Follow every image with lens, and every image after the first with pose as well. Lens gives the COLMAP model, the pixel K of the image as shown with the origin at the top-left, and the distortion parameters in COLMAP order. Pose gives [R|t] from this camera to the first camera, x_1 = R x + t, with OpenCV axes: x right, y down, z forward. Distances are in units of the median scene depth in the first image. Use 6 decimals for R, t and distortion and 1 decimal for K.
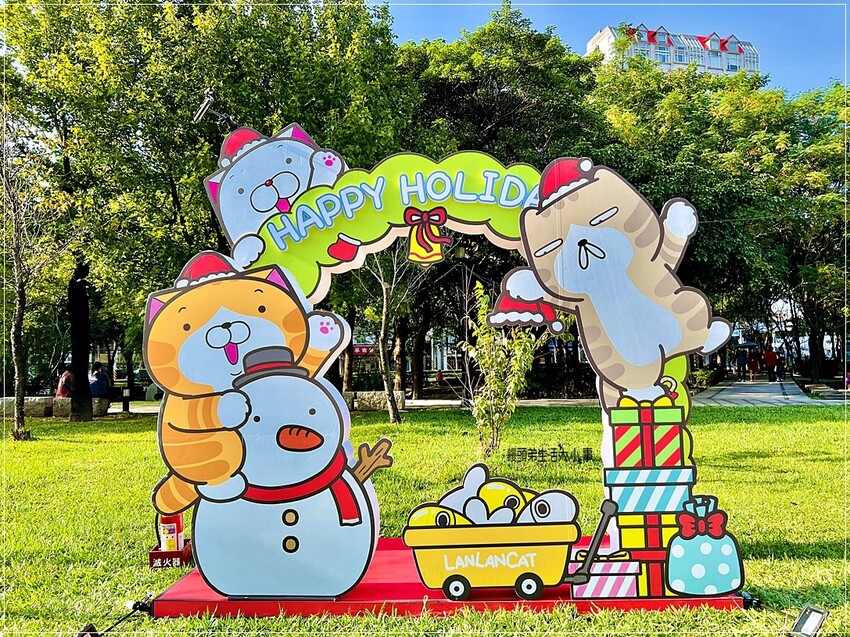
lens RADIAL K [[645.6, 0, 425.0], [0, 645.6, 319.1], [0, 0, 1]] dist [0.020072, -0.006015]
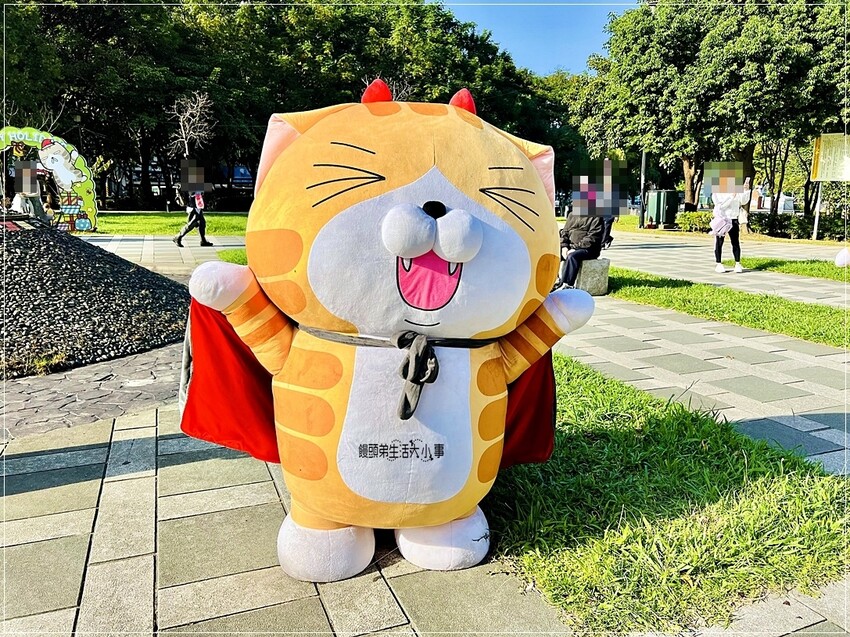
lens RADIAL K [[645.6, 0, 425.3], [0, 645.6, 317.2], [0, 0, 1]] dist [0.020072, -0.006015]
pose [[0.916121, -0.043368, 0.398550, 0.816130], [-0.066576, 0.963870, 0.257918, -0.410790], [-0.395336, -0.262818, 0.880134, -4.701940]]
